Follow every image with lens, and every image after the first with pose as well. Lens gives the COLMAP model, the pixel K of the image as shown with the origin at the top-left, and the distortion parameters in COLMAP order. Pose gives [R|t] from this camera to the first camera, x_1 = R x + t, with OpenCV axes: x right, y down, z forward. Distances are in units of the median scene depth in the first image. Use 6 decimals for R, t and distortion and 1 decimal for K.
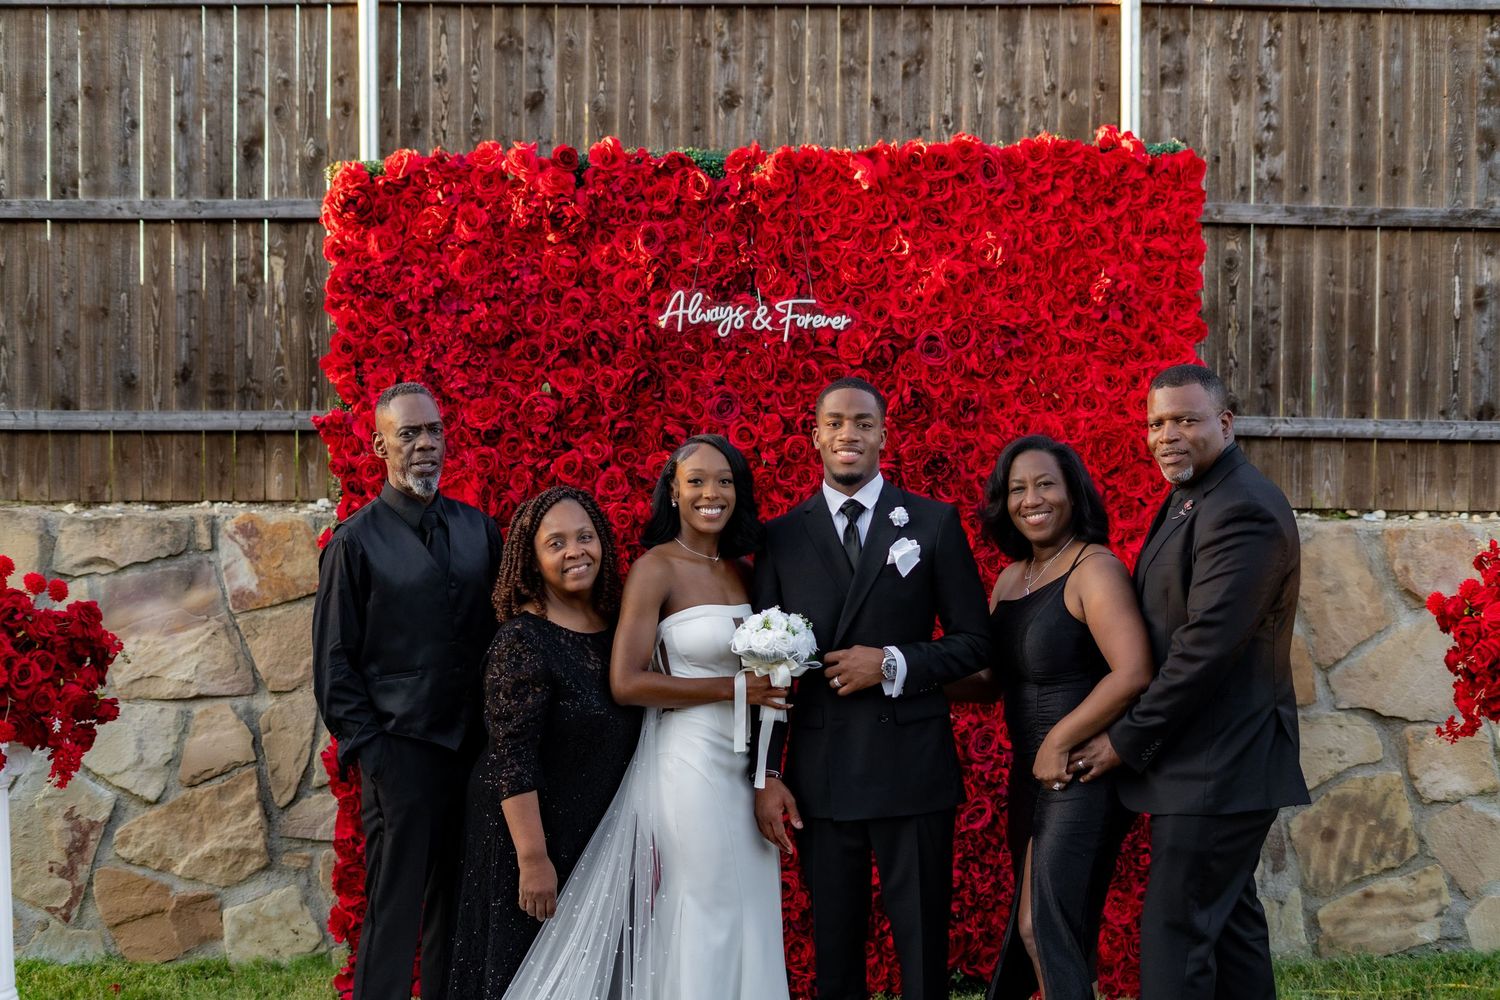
lens RADIAL K [[2075.0, 0, 741.2], [0, 2075.0, 515.6], [0, 0, 1]] dist [-0.004446, 0.009114]
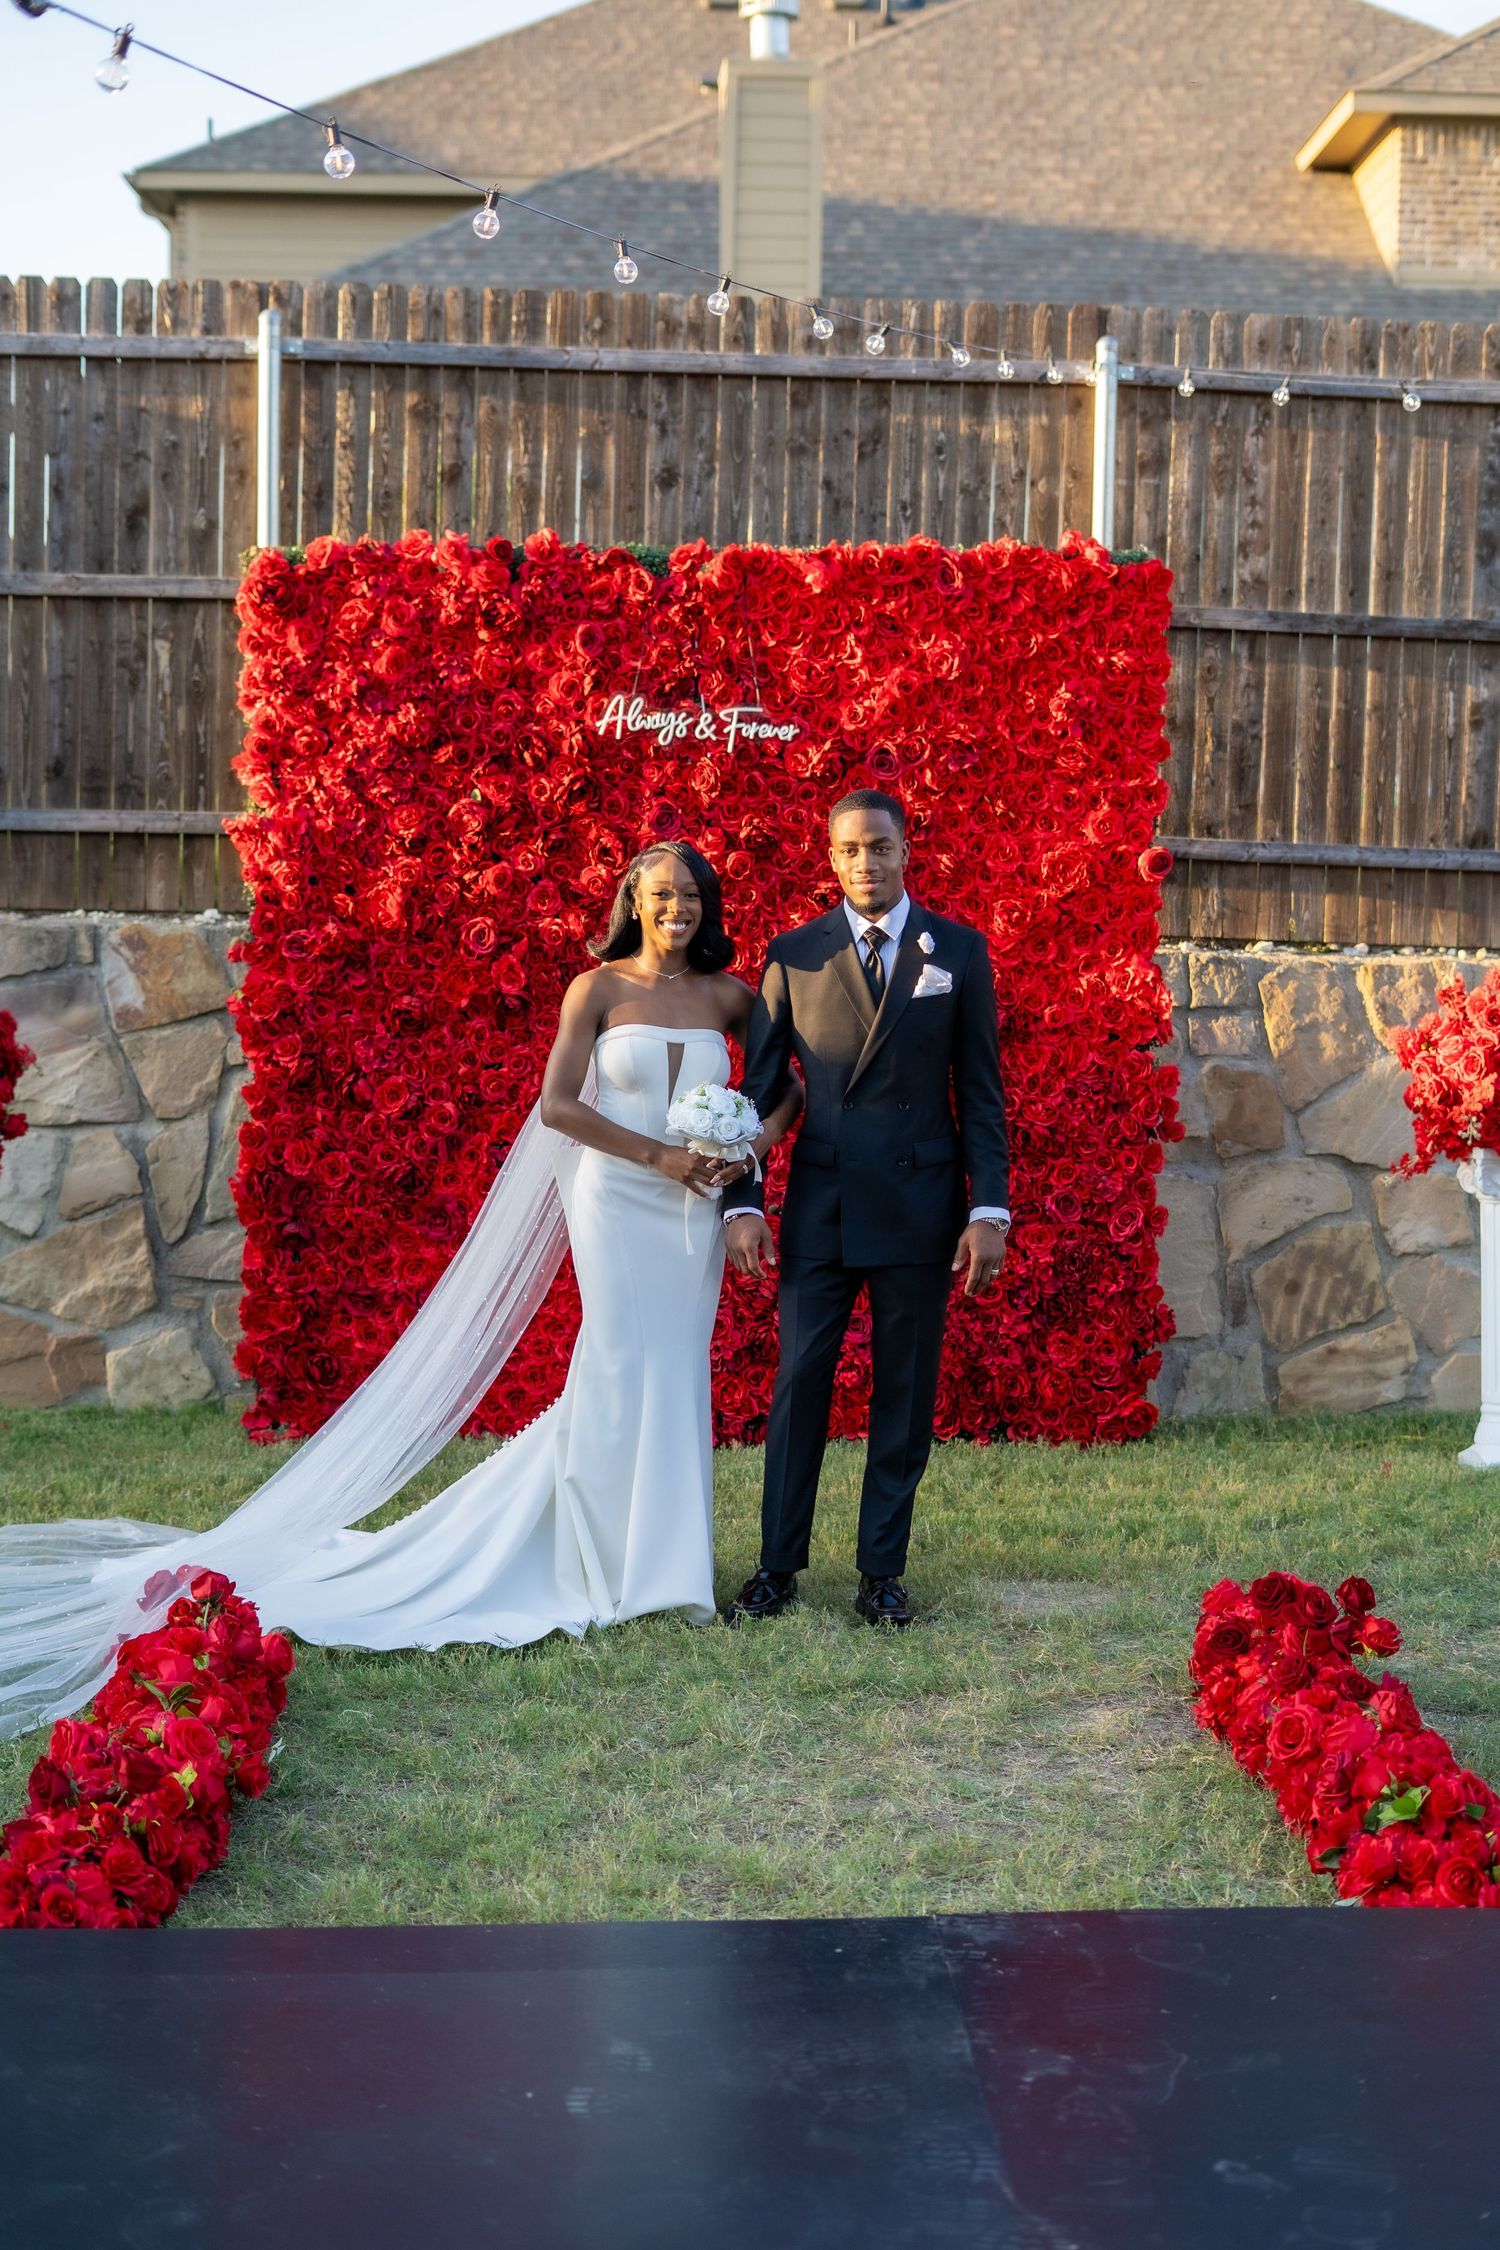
lens RADIAL K [[3192.1, 0, 765.2], [0, 3192.1, 1116.4], [0, 0, 1]] dist [-0.016981, 0.019825]
pose [[0.998258, 0.015606, 0.056896, -0.042719], [-0.018326, 0.998698, 0.047601, 0.012875], [-0.056079, -0.048561, 0.997245, -0.461949]]
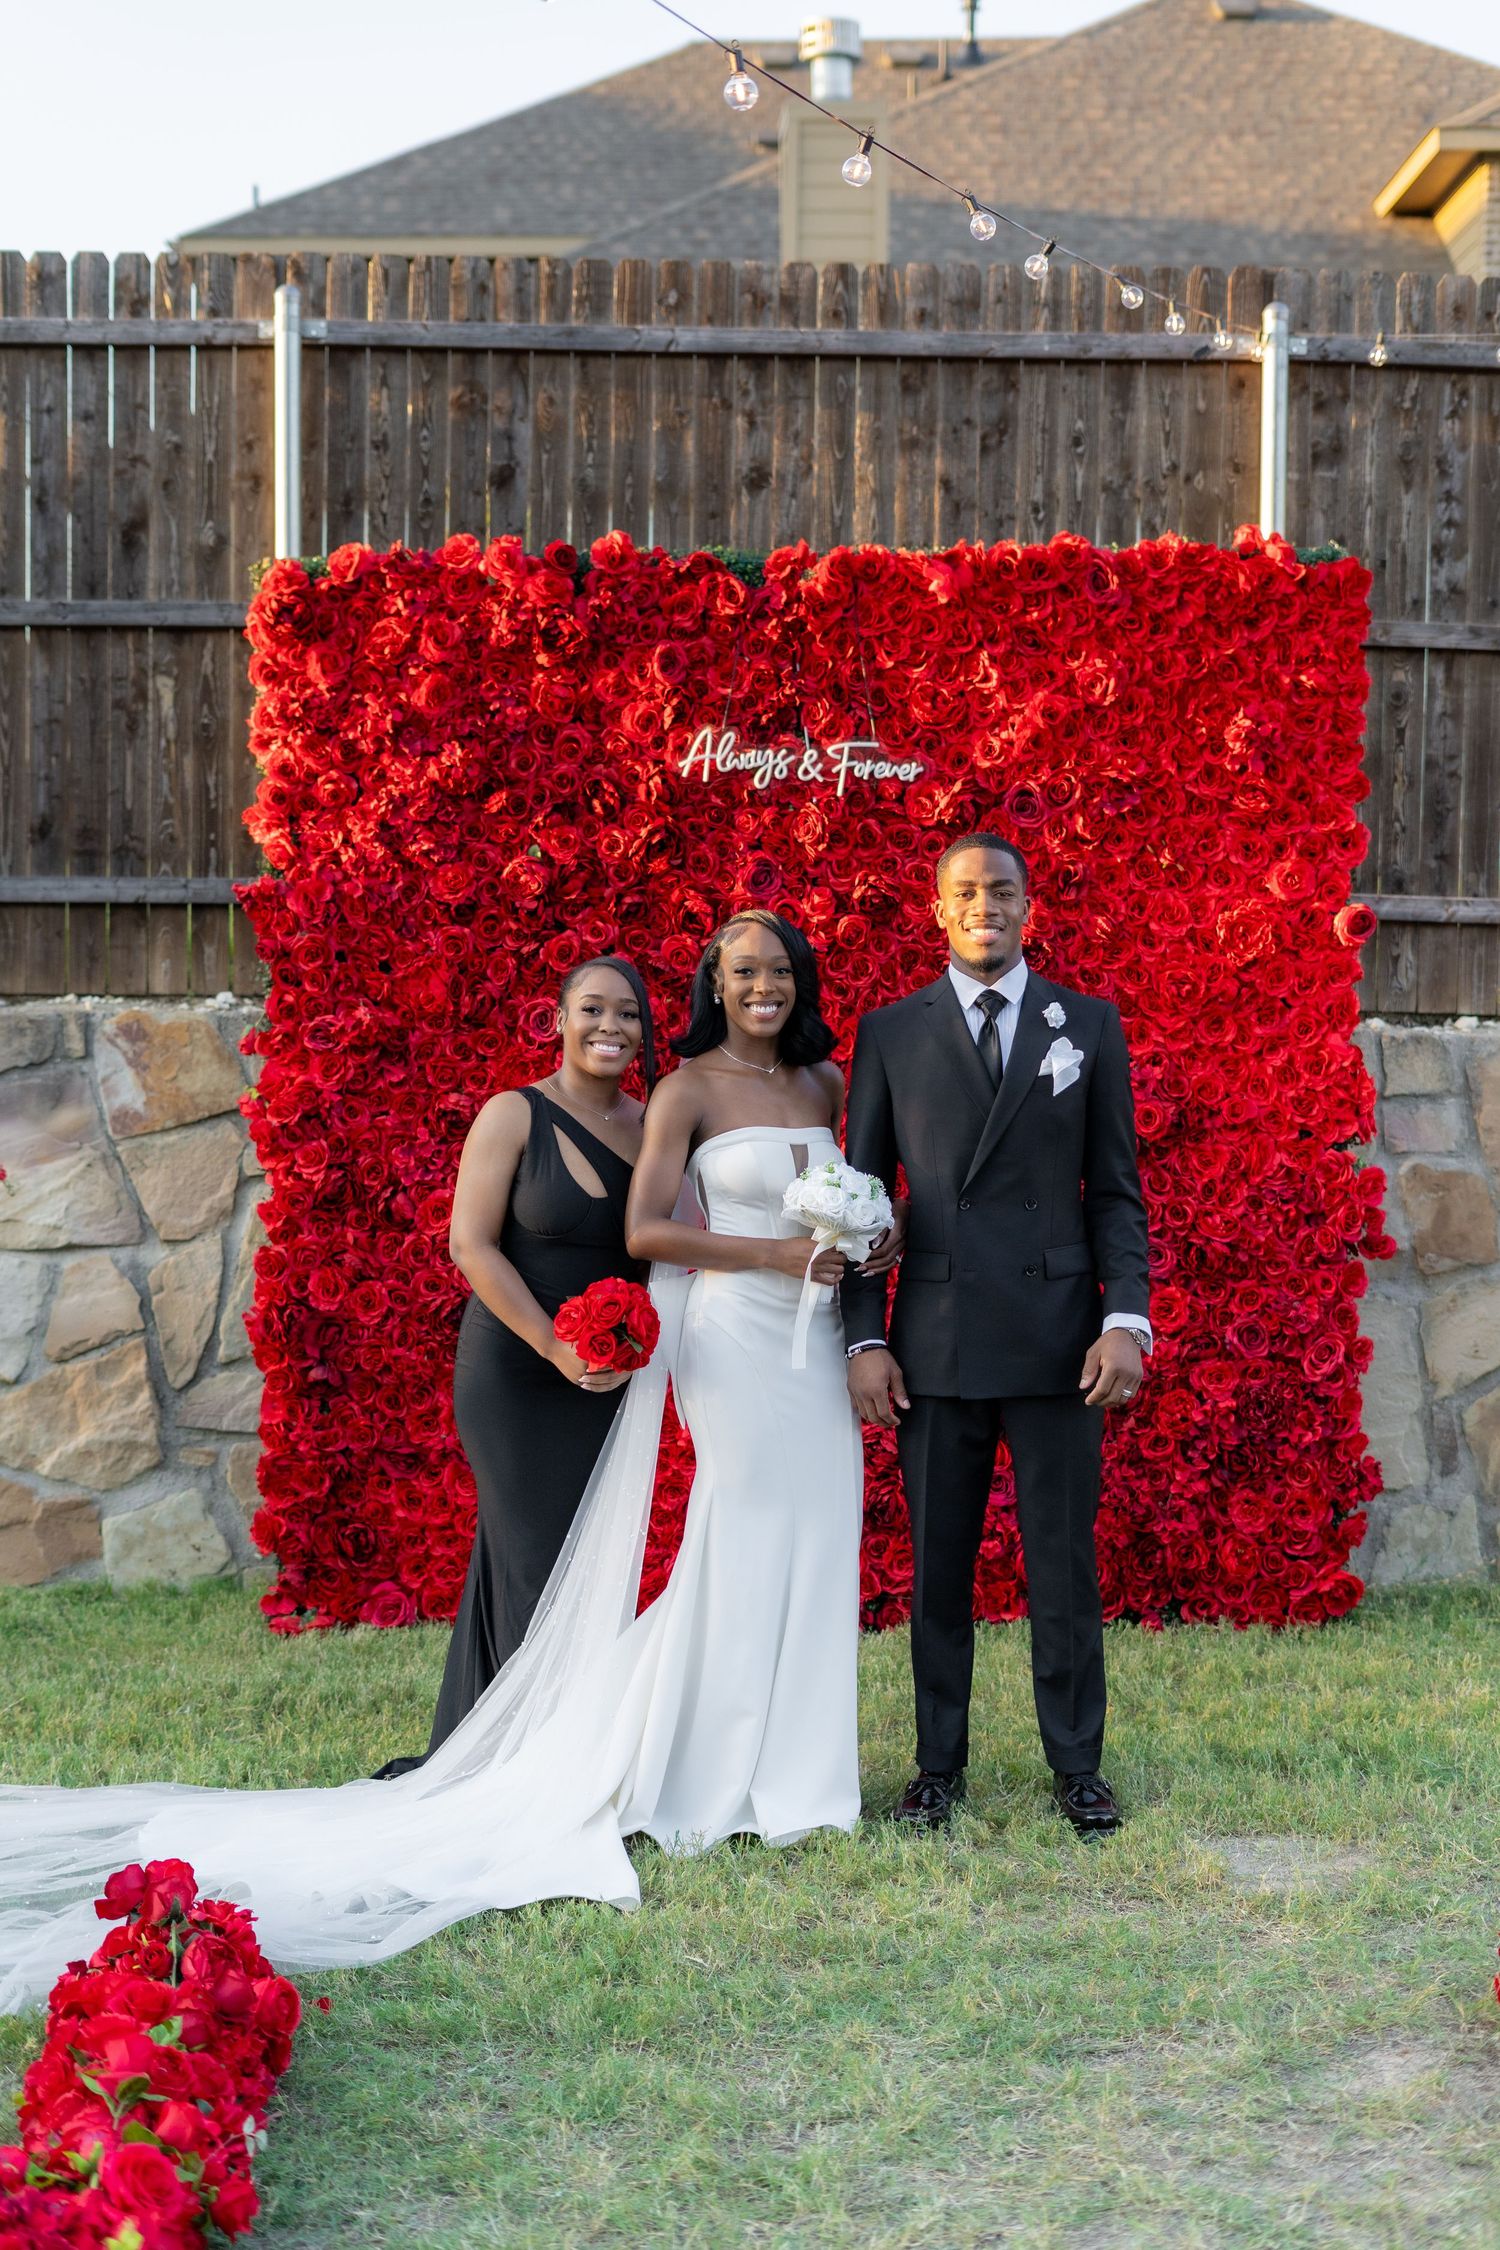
lens RADIAL K [[3112.5, 0, 742.5], [0, 3112.5, 1135.6], [0, 0, 1]] dist [-0.004446, 0.009114]
pose [[0.999436, 0.006479, 0.032936, -0.053331], [-0.007481, 0.999509, 0.030420, 0.009544], [-0.032723, -0.030649, 0.998994, -0.183289]]
